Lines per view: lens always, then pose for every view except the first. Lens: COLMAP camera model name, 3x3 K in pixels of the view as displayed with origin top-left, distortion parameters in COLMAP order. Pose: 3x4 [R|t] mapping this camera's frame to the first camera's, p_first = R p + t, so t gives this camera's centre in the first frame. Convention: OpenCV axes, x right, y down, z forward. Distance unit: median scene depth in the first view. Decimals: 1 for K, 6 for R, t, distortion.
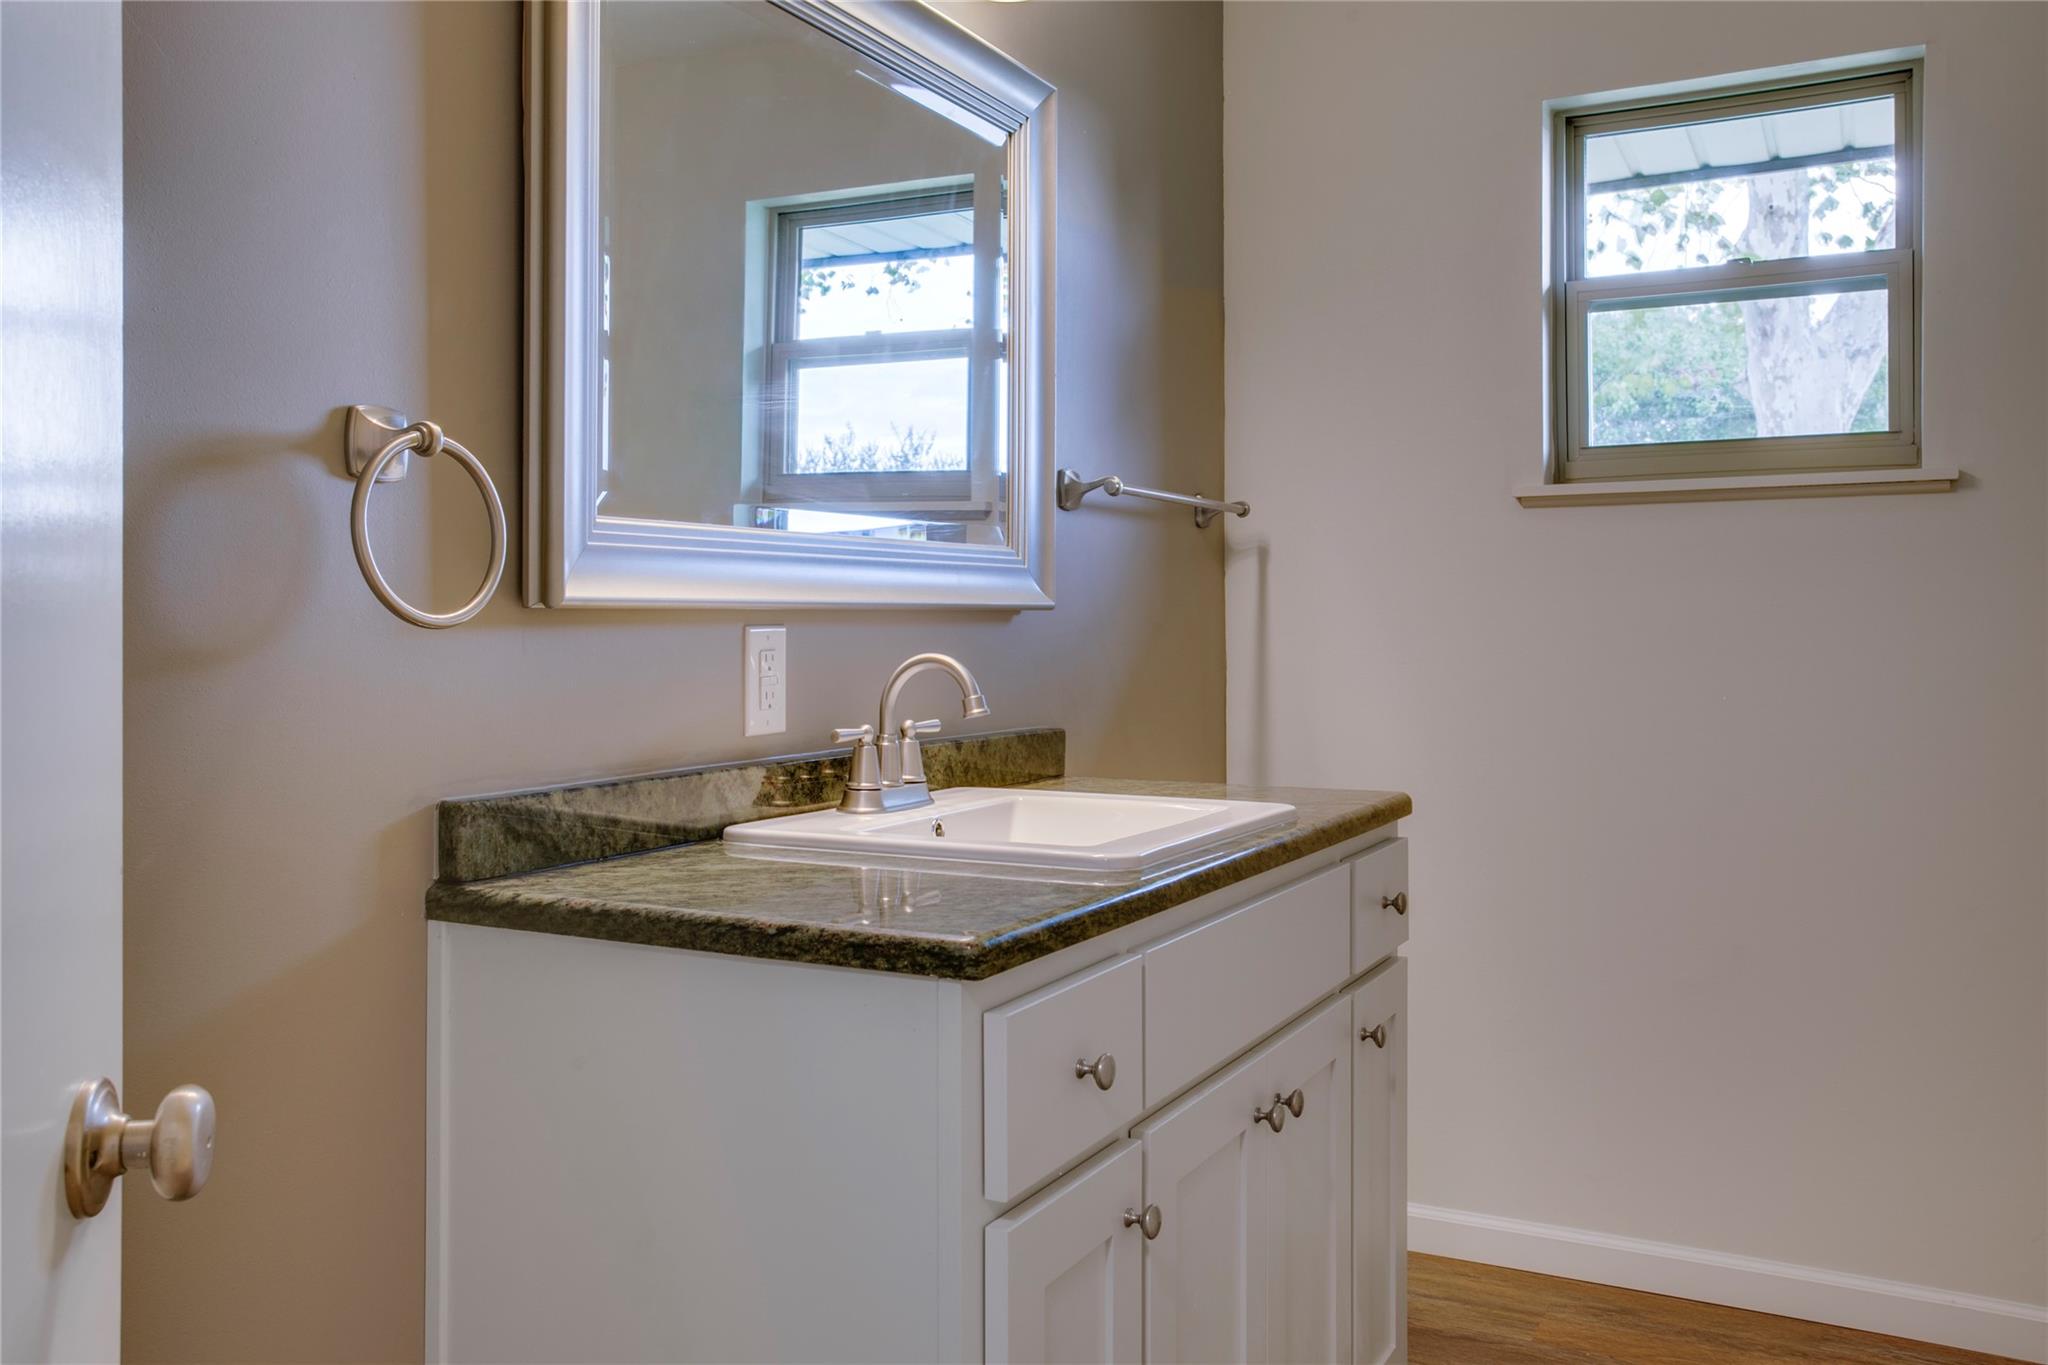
lens RADIAL K [[1605.5, 0, 1116.4], [0, 1605.5, 603.1], [0, 0, 1]] dist [-0.012069, 0.005695]
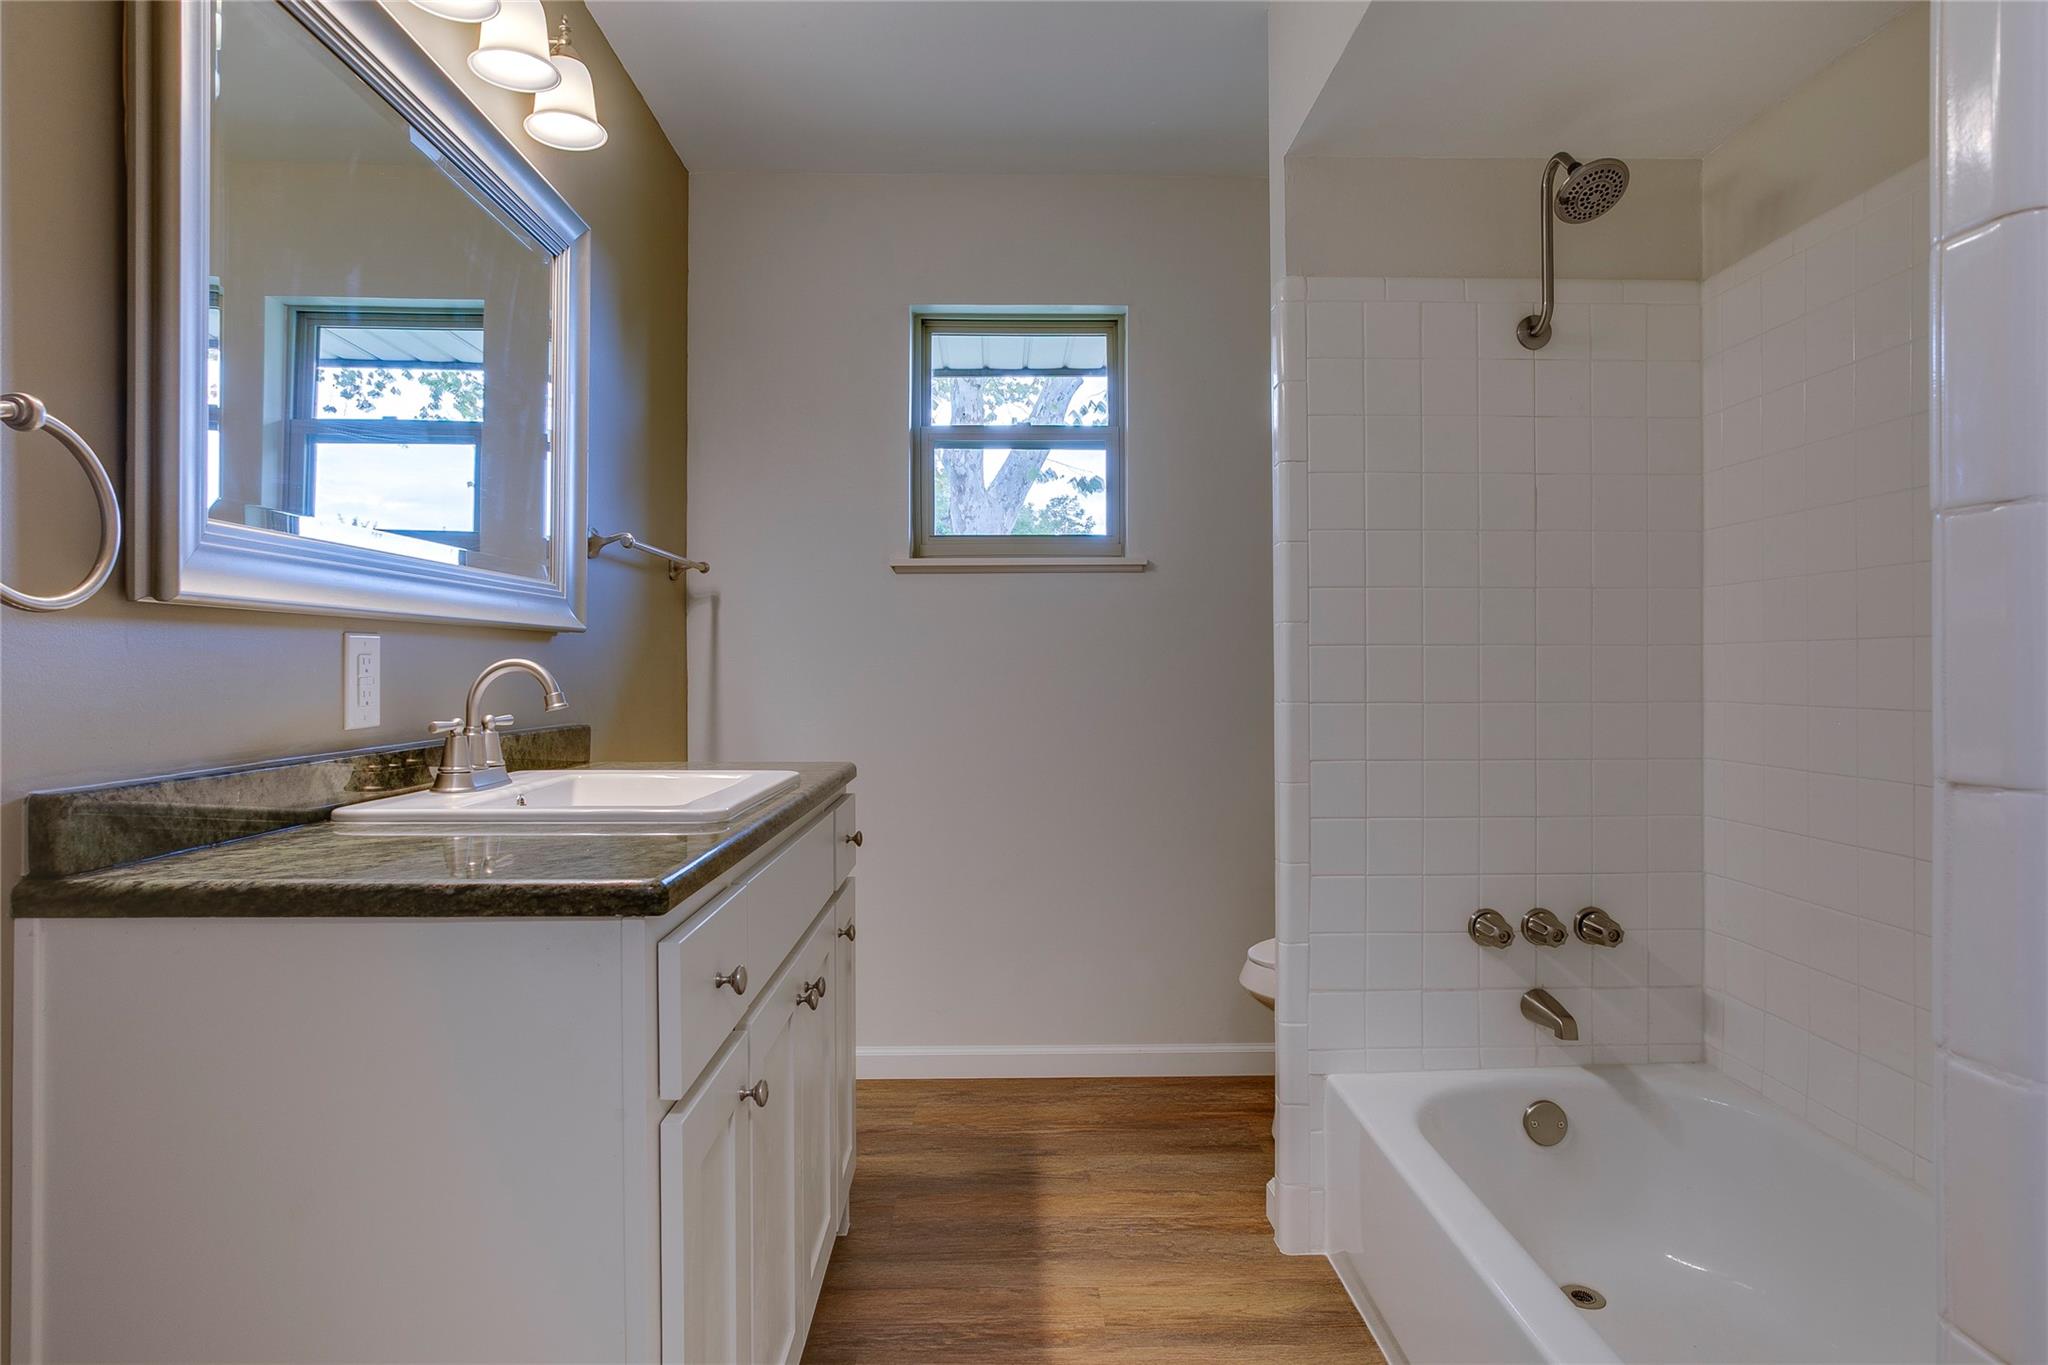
lens RADIAL K [[1029.0, 0, 1016.3], [0, 1029.0, 657.6], [0, 0, 1]] dist [-0.056098, 0.033663]
pose [[0.892276, 0.000422, 0.451489, -0.127963], [-0.000161, 1.000000, -0.000617, 0.031941], [-0.451489, 0.000478, 0.892276, 0.147258]]
